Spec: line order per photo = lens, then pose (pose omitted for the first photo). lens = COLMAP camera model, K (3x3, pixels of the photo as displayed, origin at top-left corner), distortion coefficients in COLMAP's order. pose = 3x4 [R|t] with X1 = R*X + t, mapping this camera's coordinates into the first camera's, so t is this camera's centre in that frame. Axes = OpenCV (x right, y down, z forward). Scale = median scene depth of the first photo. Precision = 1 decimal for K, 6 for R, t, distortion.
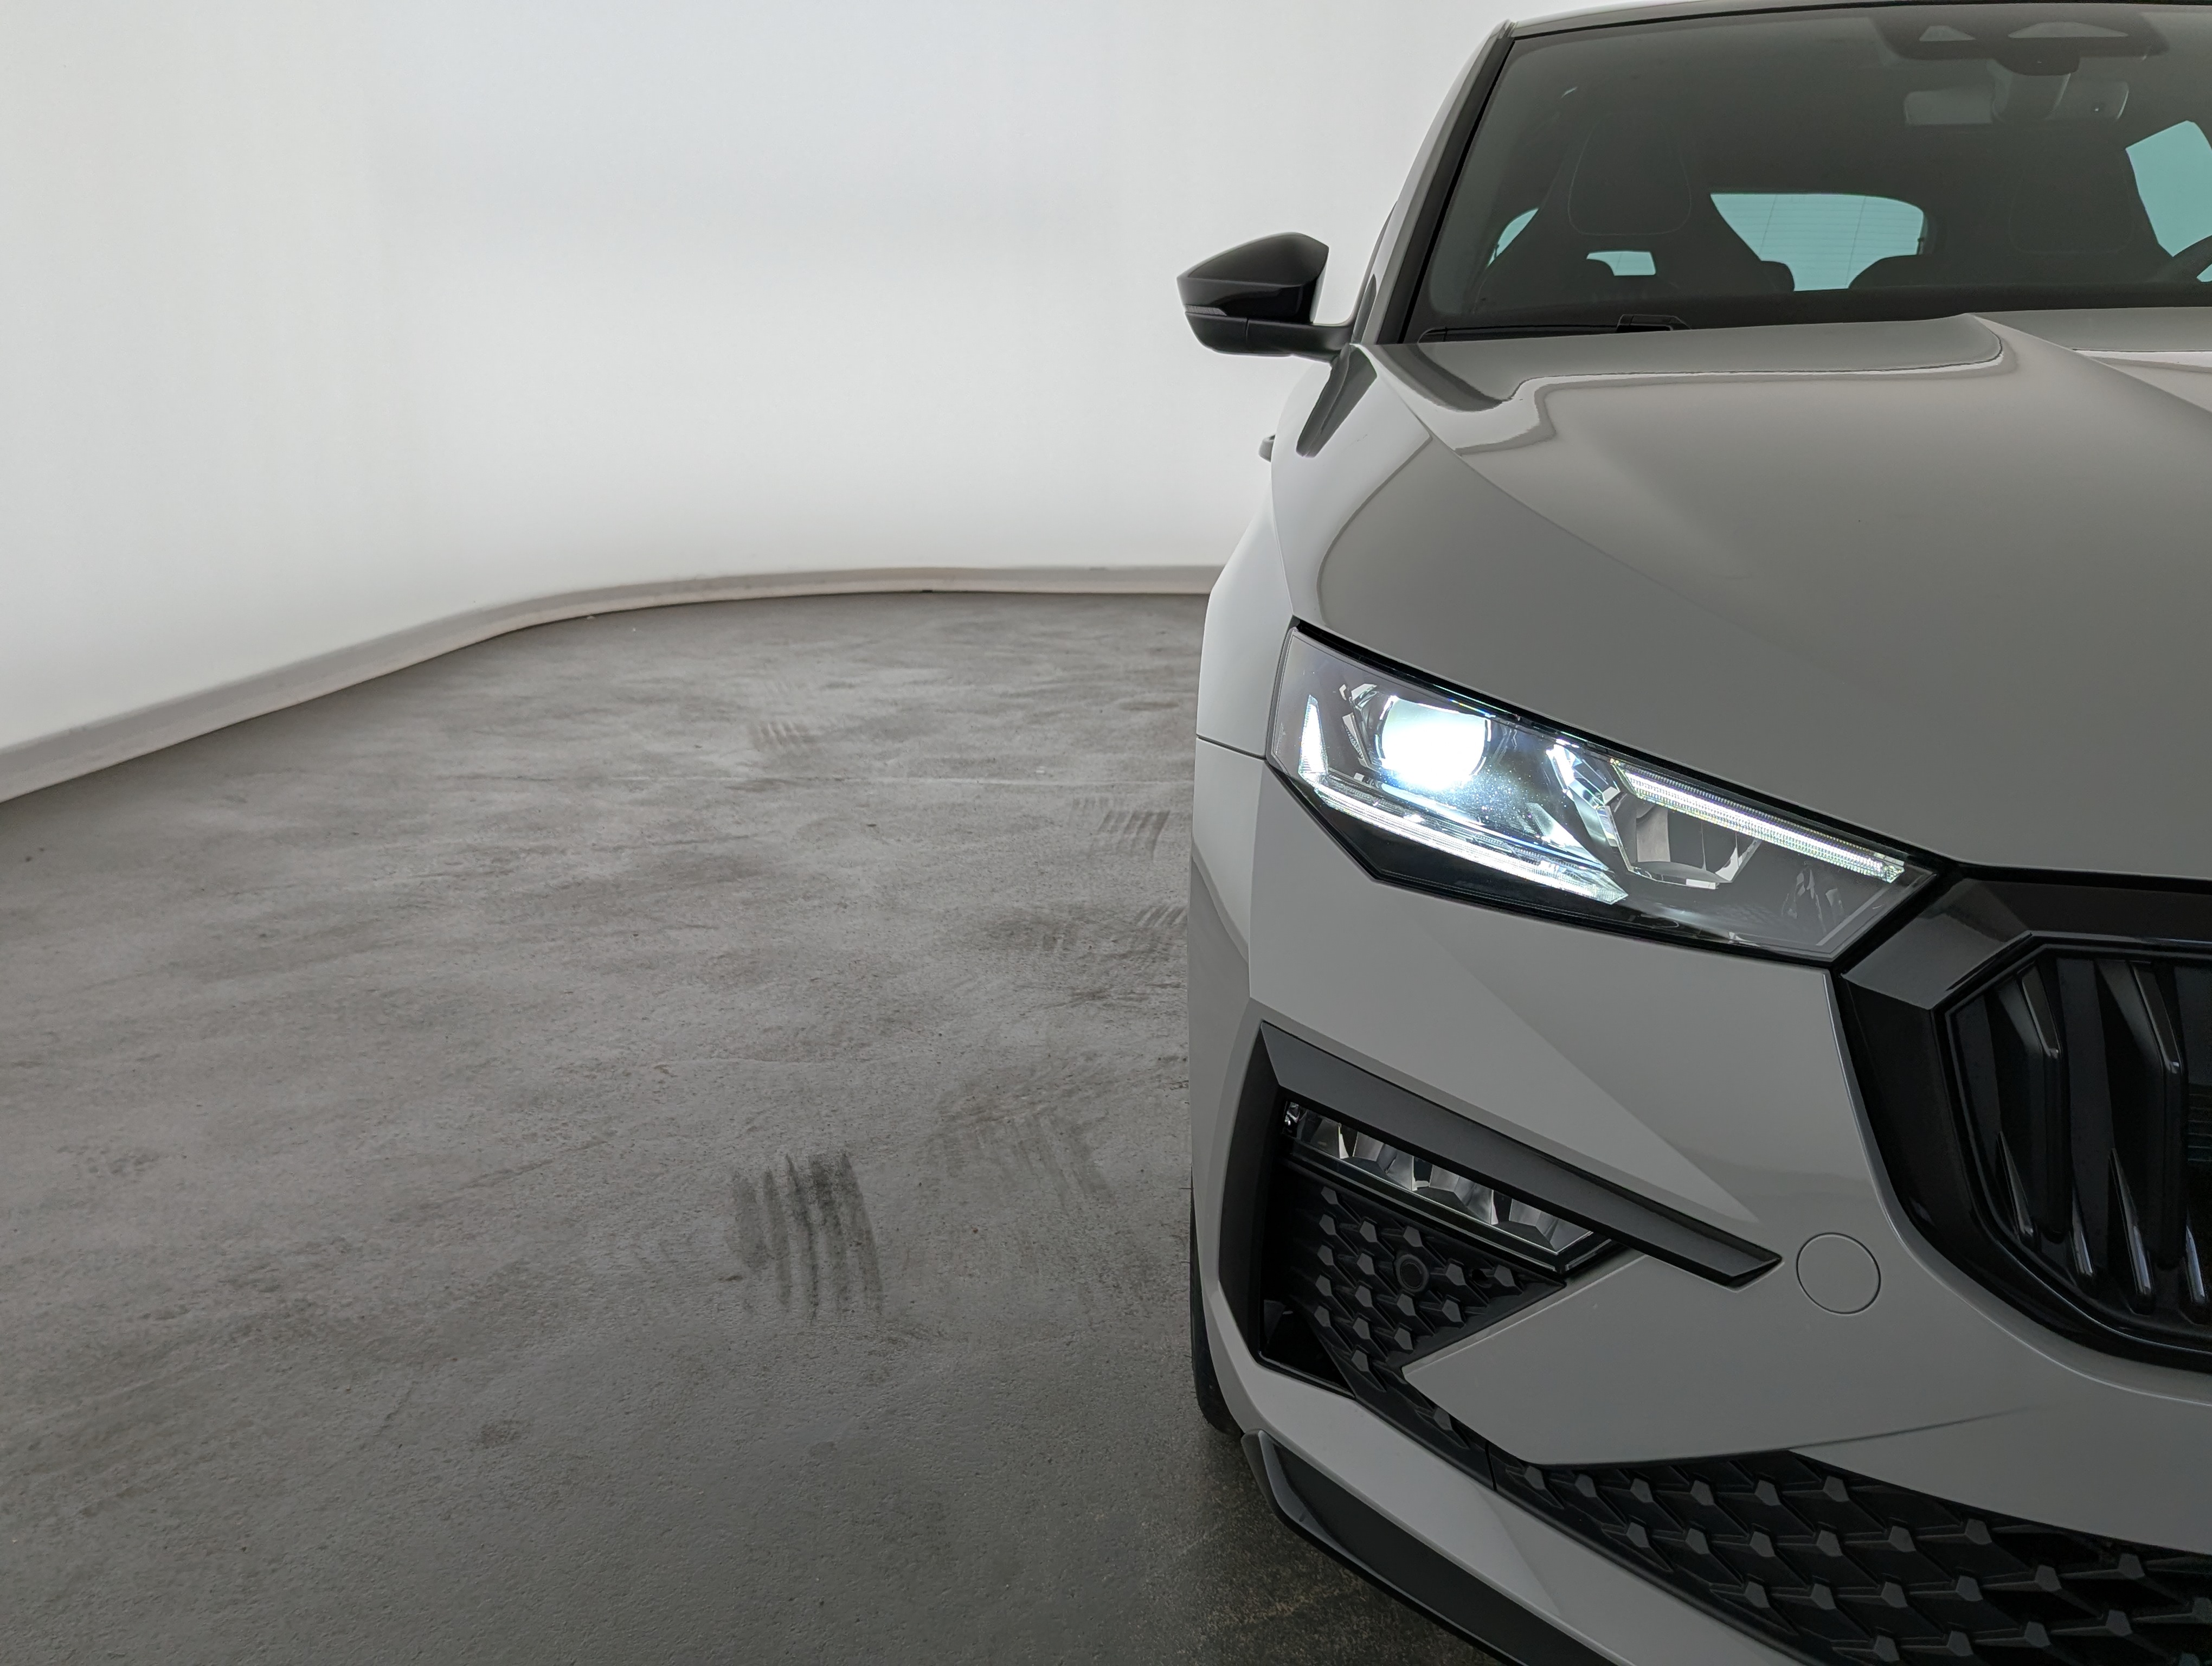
lens RADIAL K [[1973.9, 0, 1102.3], [0, 1973.9, 835.4], [0, 0, 1]] dist [0.029555, -0.021494]
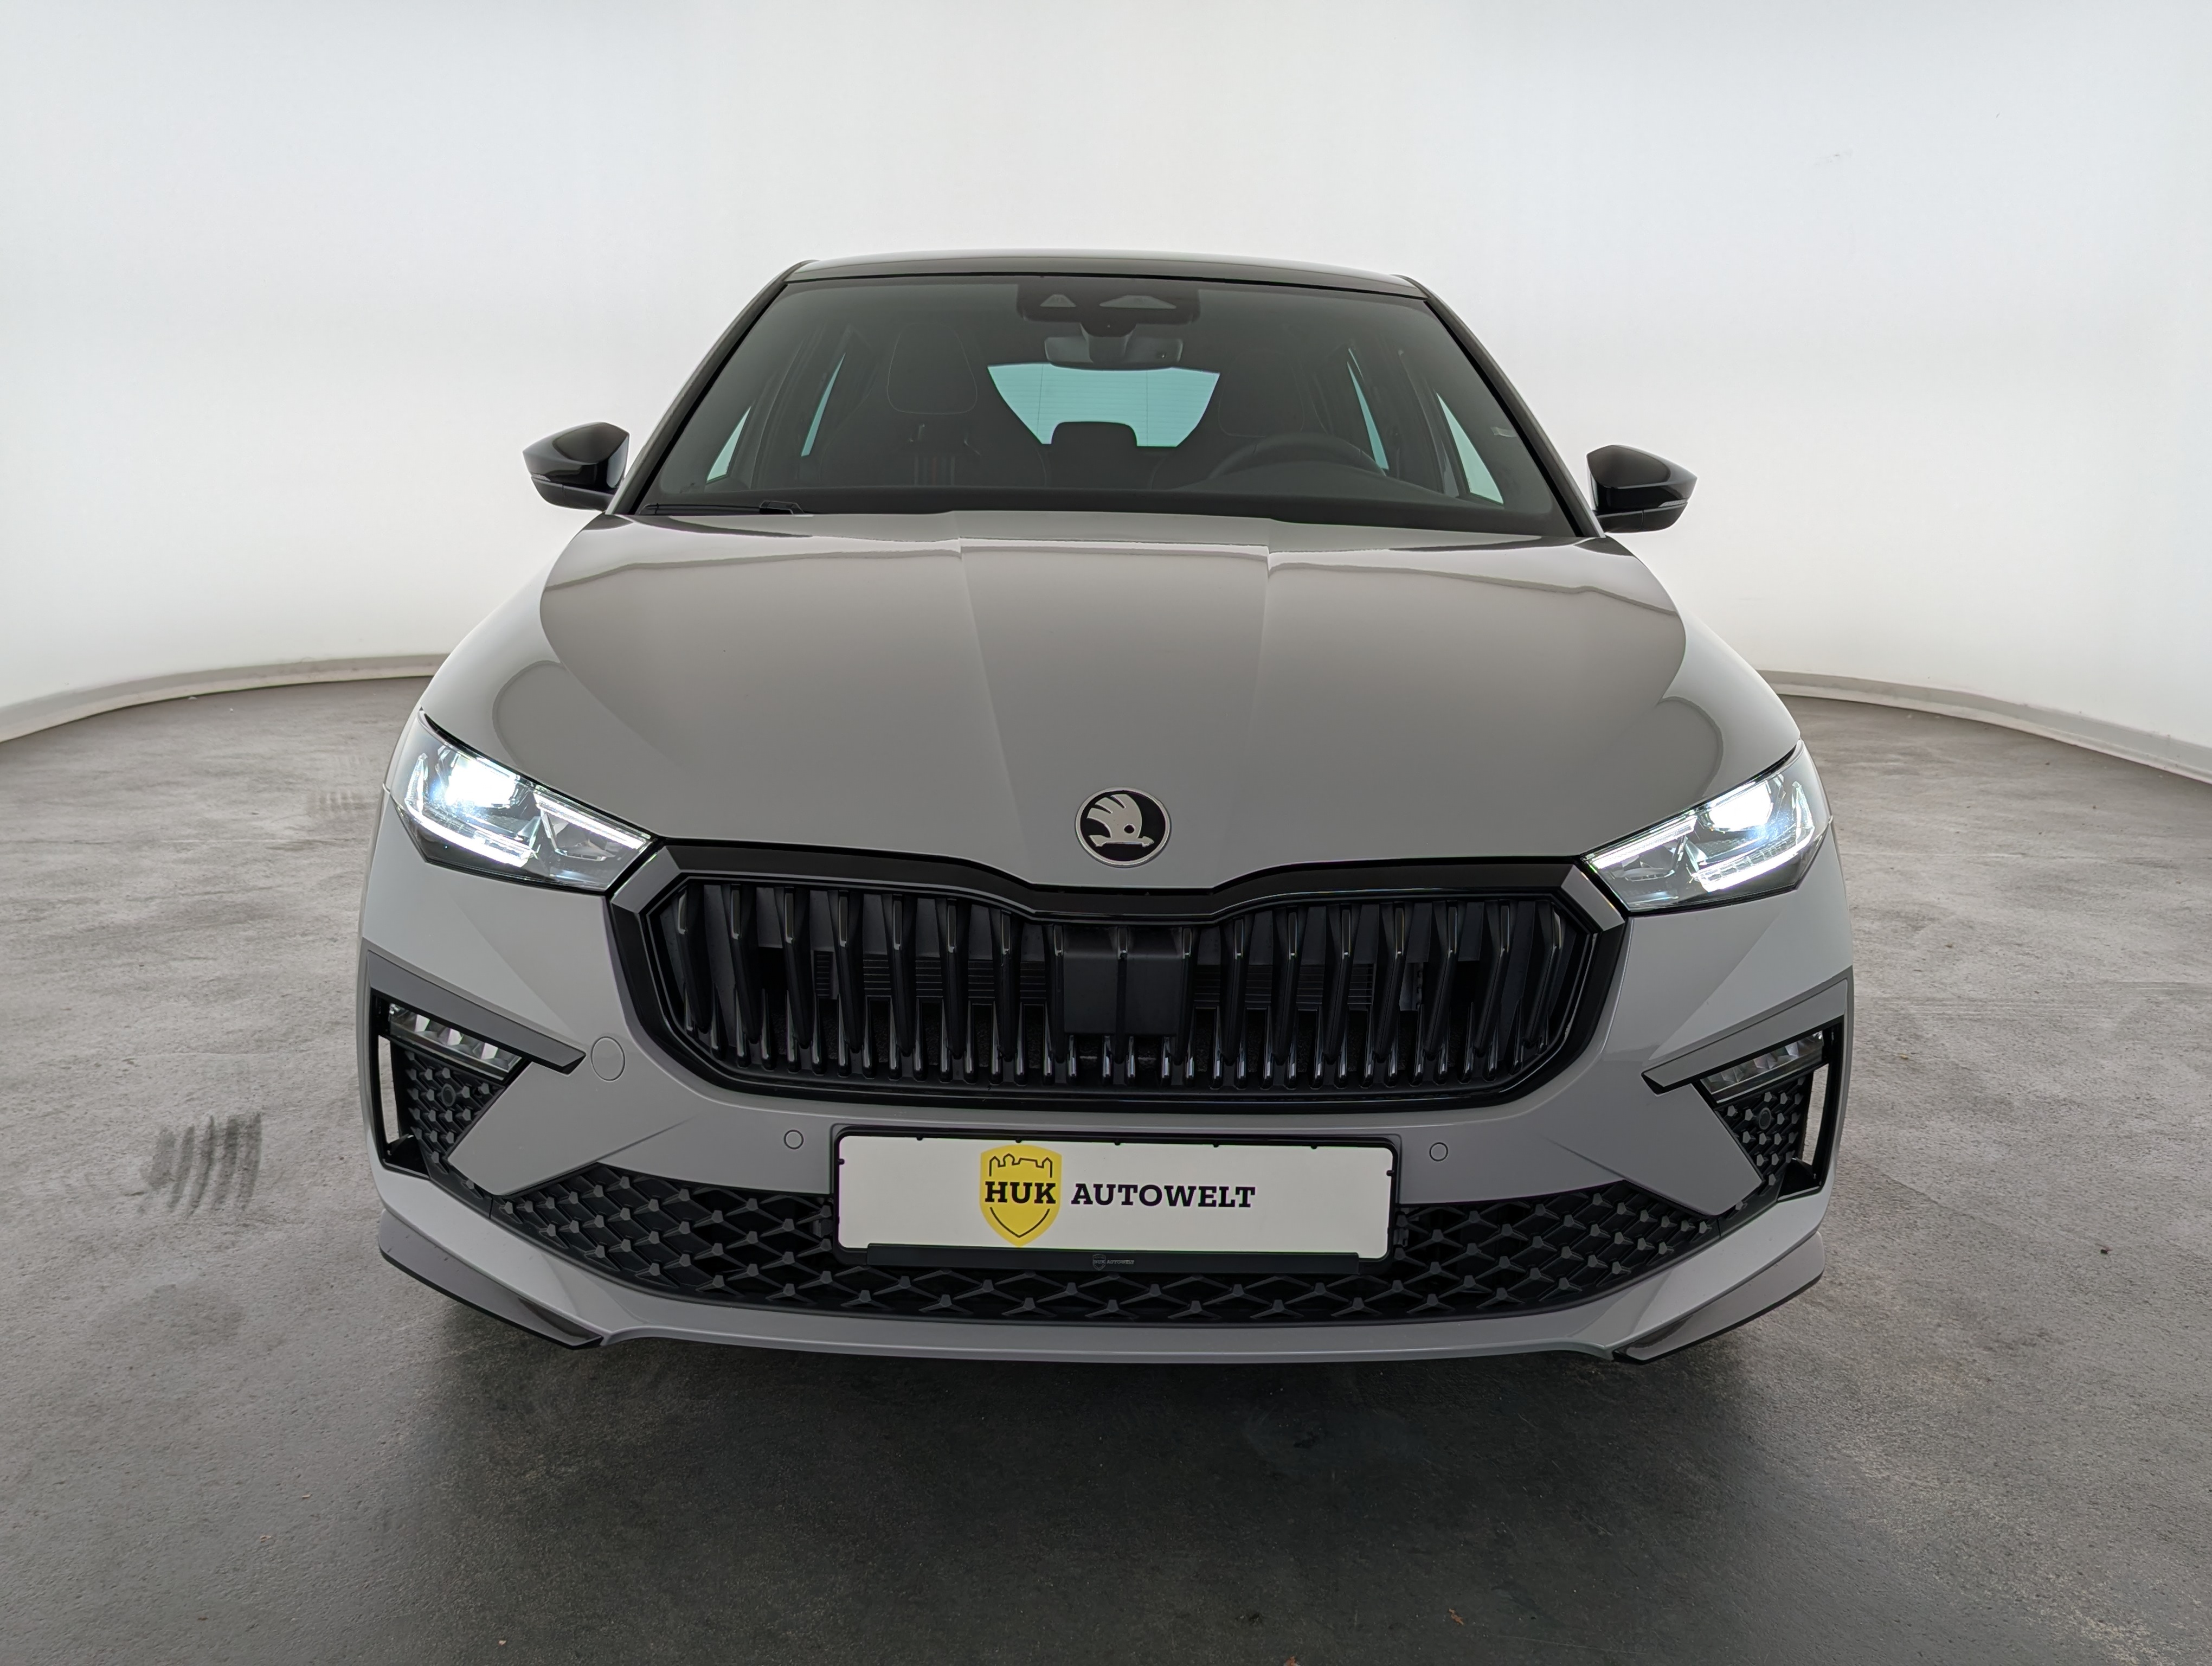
lens RADIAL K [[1973.9, 0, 1124.8], [0, 1973.9, 813.8], [0, 0, 1]] dist [0.029555, -0.021494]
pose [[0.988811, -0.008775, 0.148915, 0.266146], [0.016186, 0.998686, -0.048630, 0.040899], [-0.148293, 0.050496, 0.987653, -0.424929]]
